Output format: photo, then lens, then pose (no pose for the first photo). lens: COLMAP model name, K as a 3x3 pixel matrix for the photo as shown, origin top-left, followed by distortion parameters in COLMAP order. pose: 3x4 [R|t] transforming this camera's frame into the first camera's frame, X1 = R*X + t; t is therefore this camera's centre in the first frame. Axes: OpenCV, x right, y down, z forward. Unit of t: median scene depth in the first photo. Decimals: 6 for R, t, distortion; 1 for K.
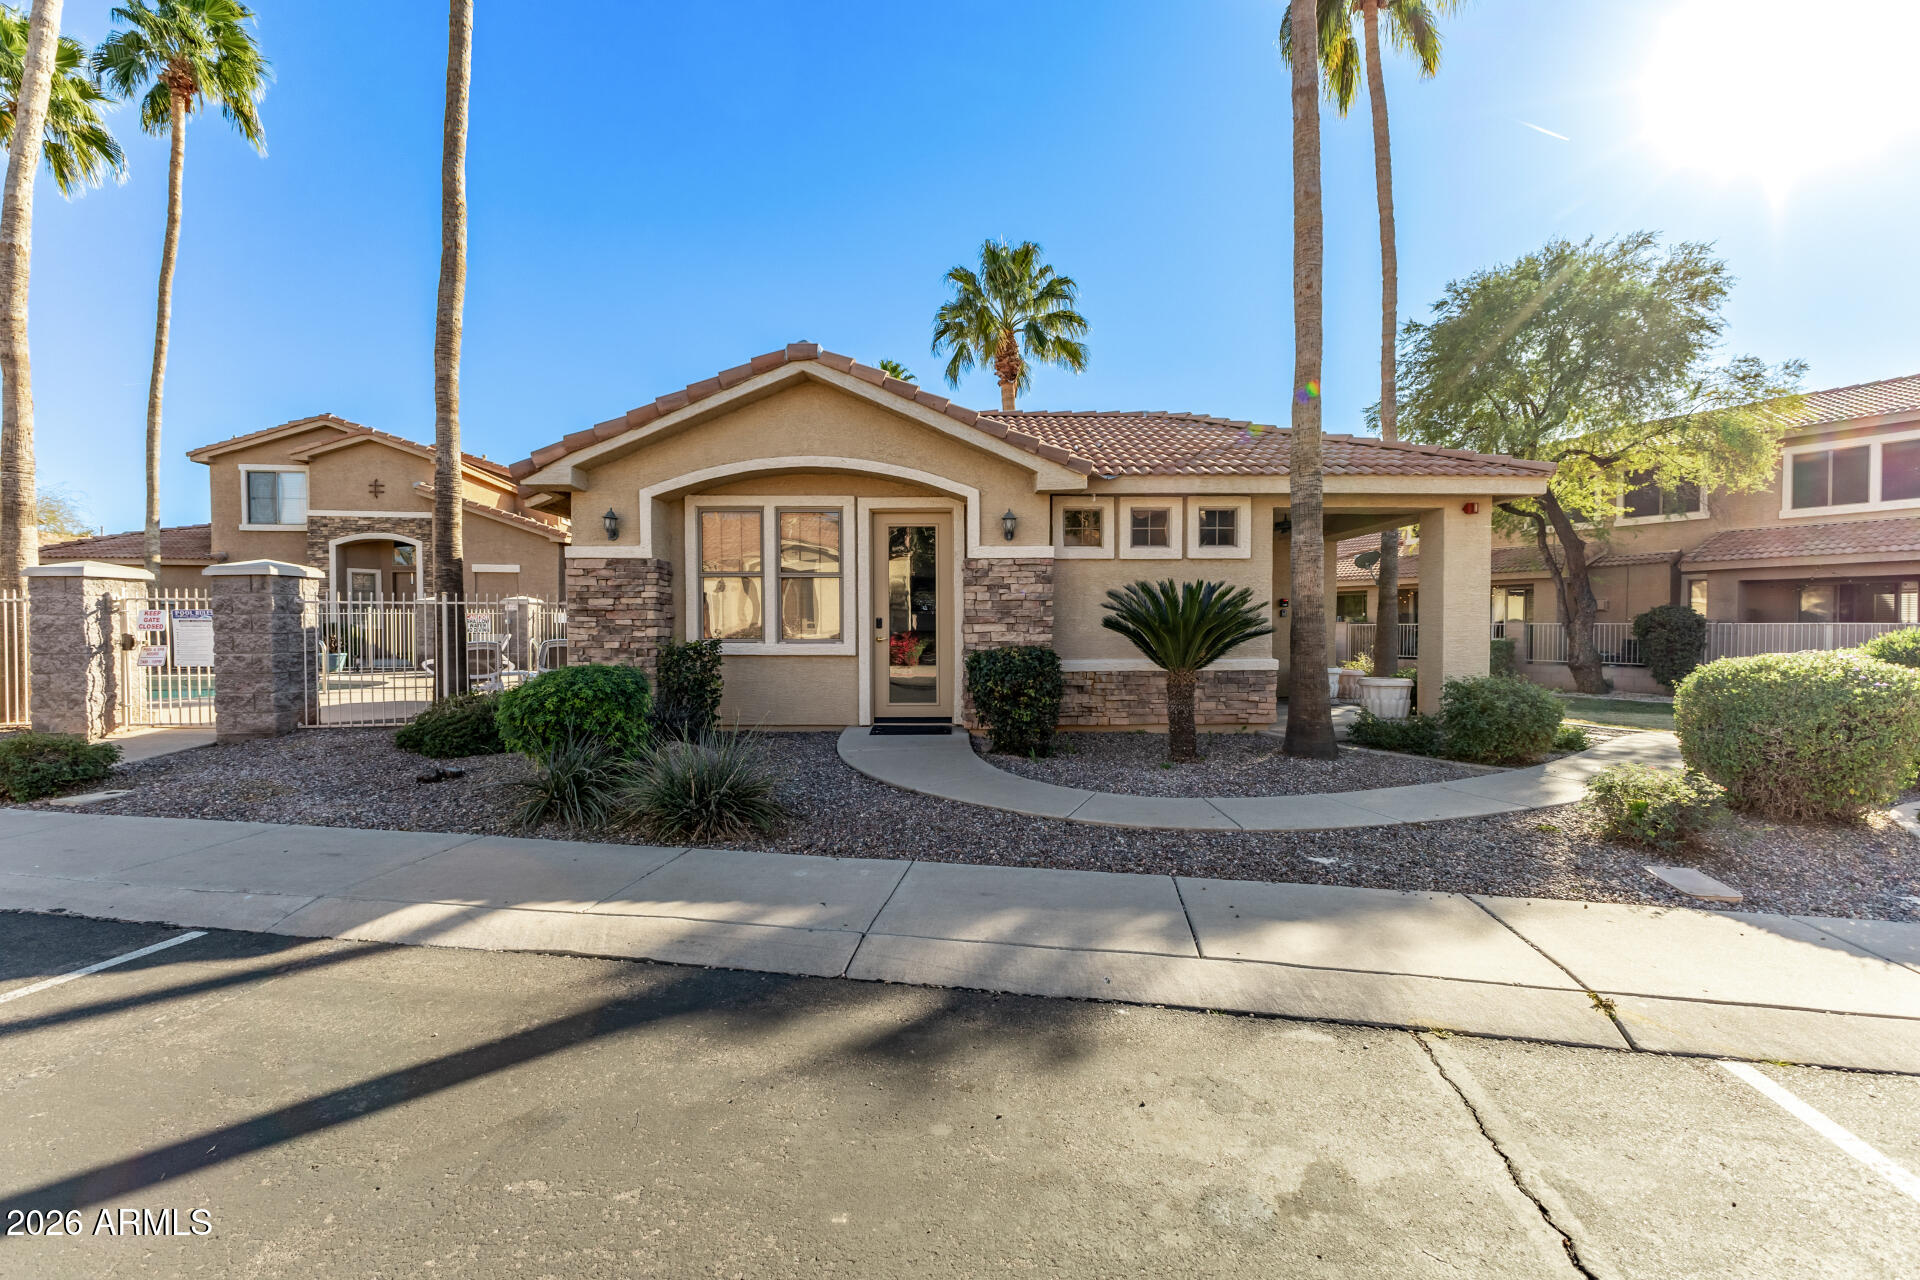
lens RADIAL K [[817.2, 0, 948.2], [0, 817.2, 637.7], [0, 0, 1]] dist [0.012554, -0.001694]
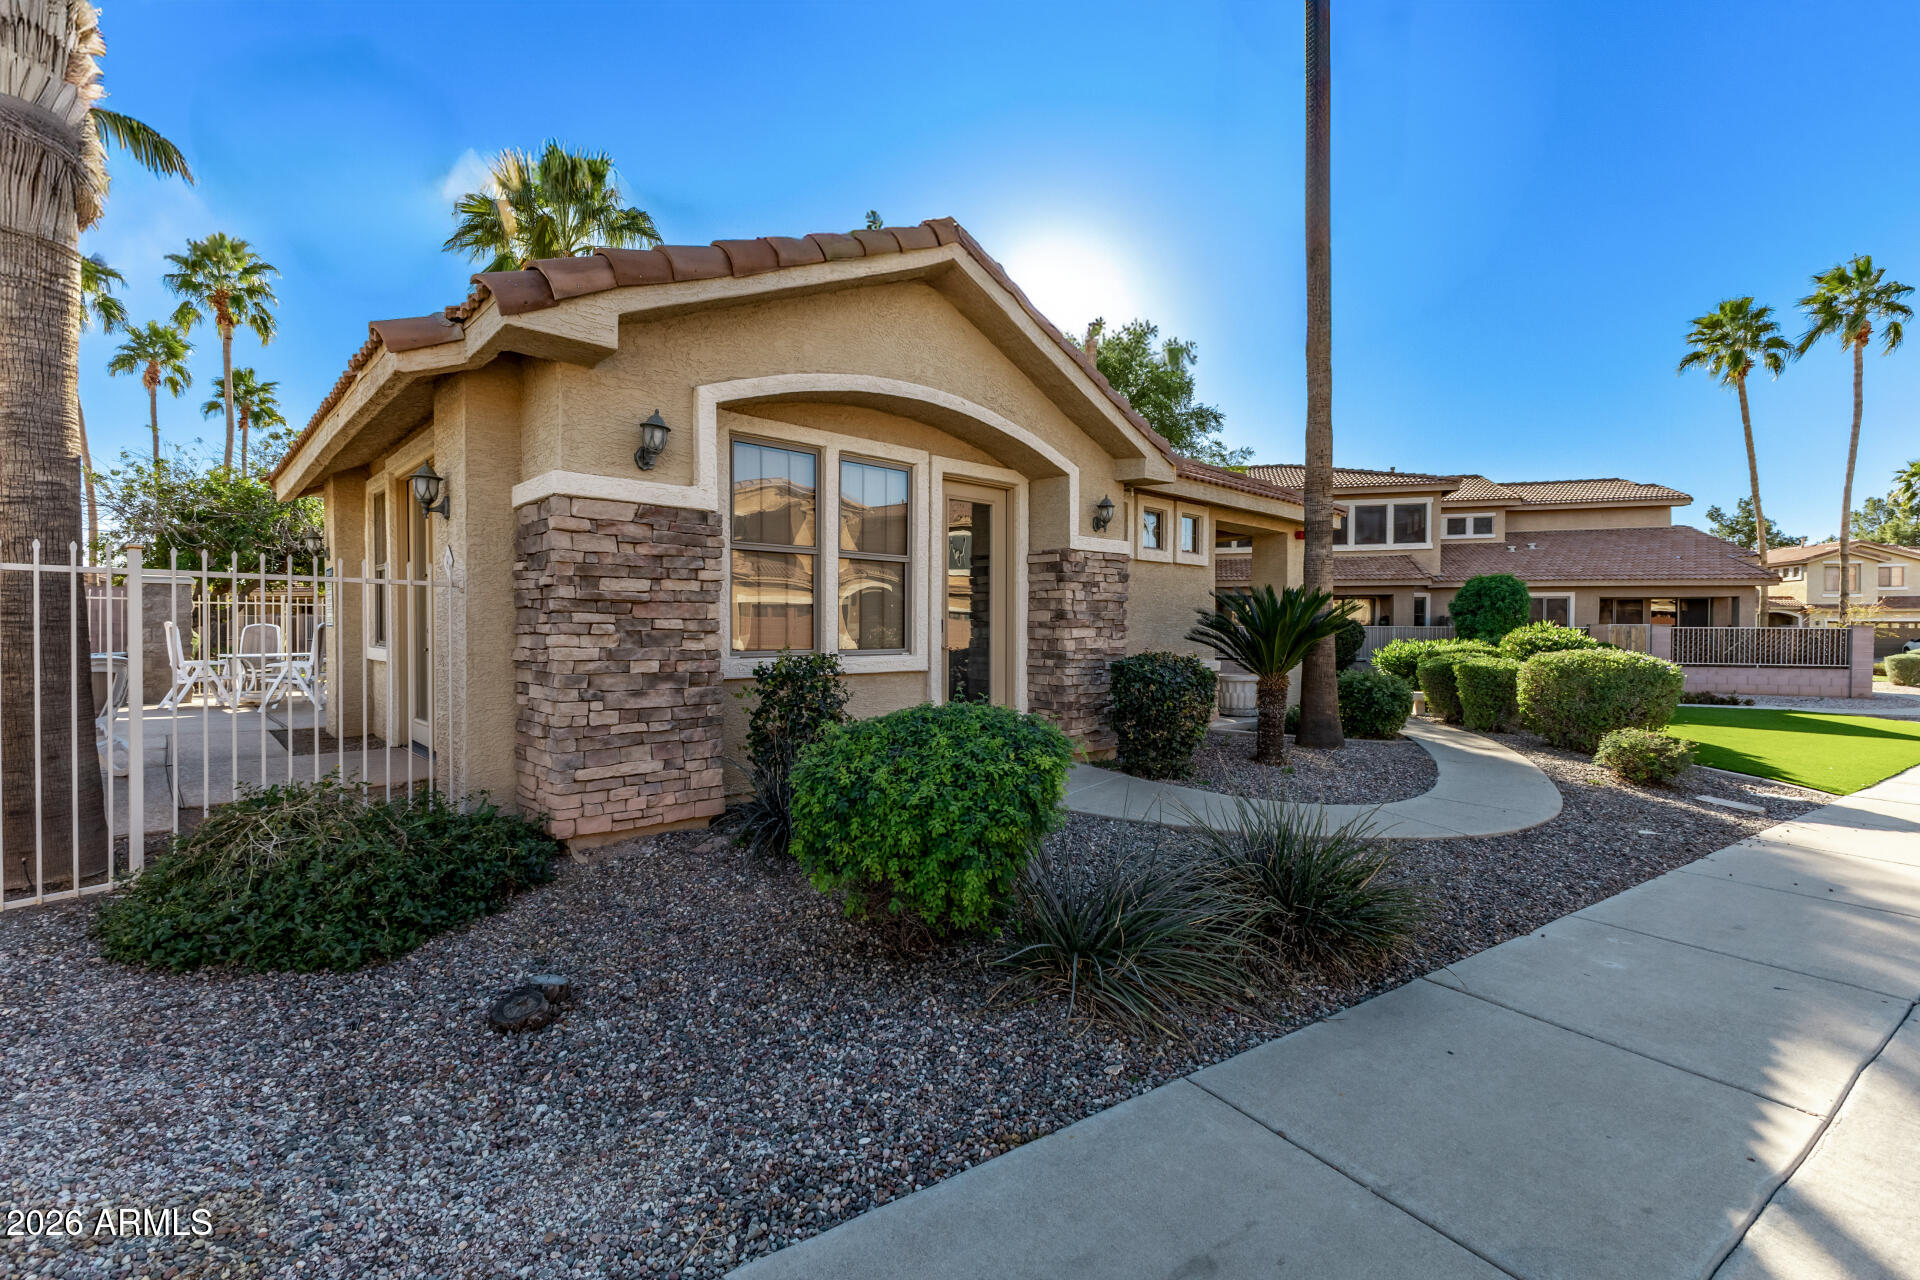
lens RADIAL K [[817.2, 0, 892.4], [0, 817.2, 625.2], [0, 0, 1]] dist [0.012554, -0.001694]
pose [[0.742387, 0.003850, 0.669961, -0.576628], [0.006150, 0.999902, -0.012562, -0.009475], [-0.669944, 0.013446, 0.742290, 0.445387]]
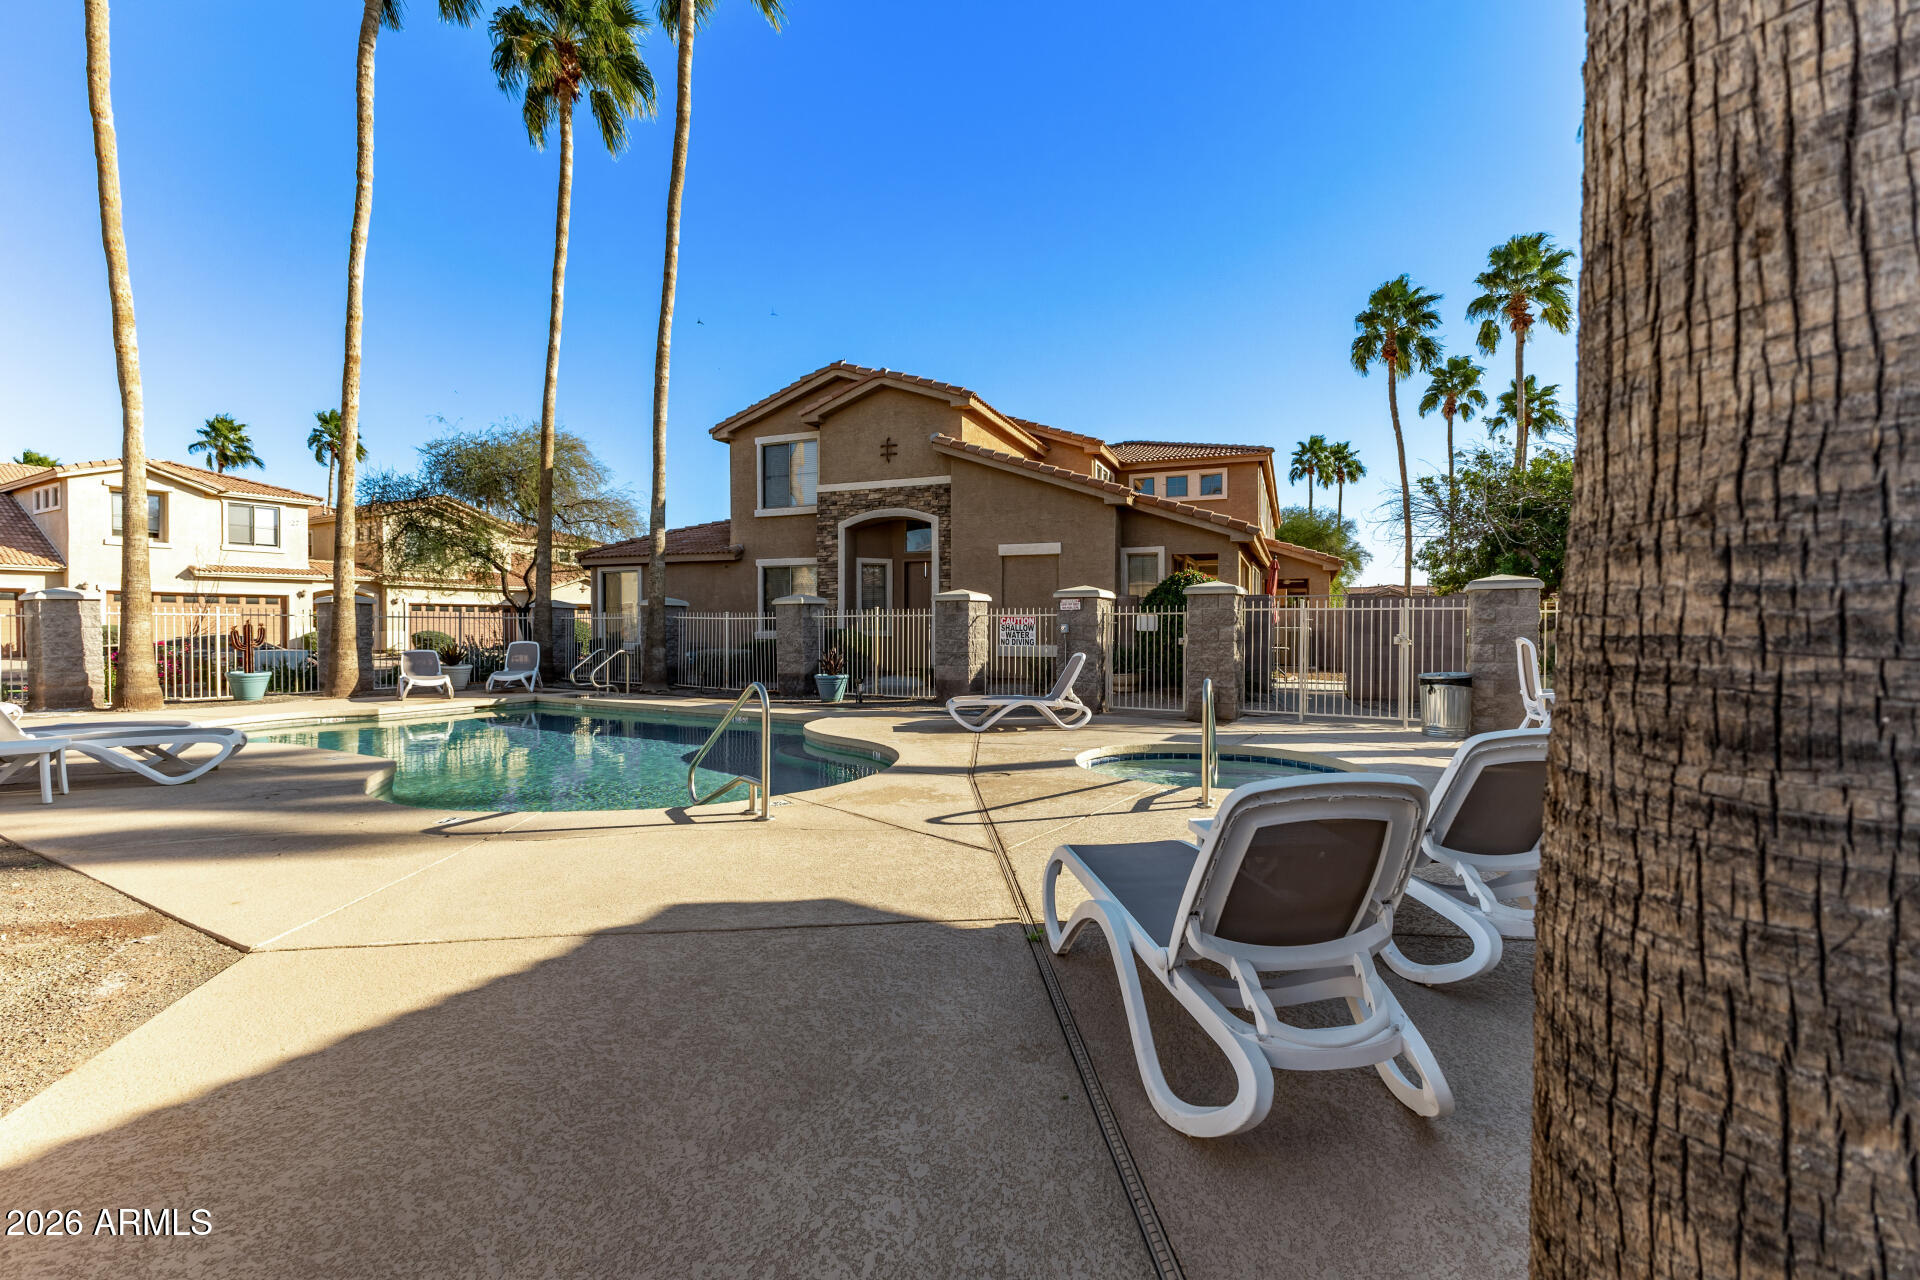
lens RADIAL K [[817.2, 0, 957.8], [0, 817.2, 637.4], [0, 0, 1]] dist [0.012554, -0.001694]
pose [[0.862415, 0.009094, -0.506120, -0.675383], [-0.009759, 0.999951, 0.001339, -0.029703], [0.506107, 0.003785, 0.862462, 1.004336]]
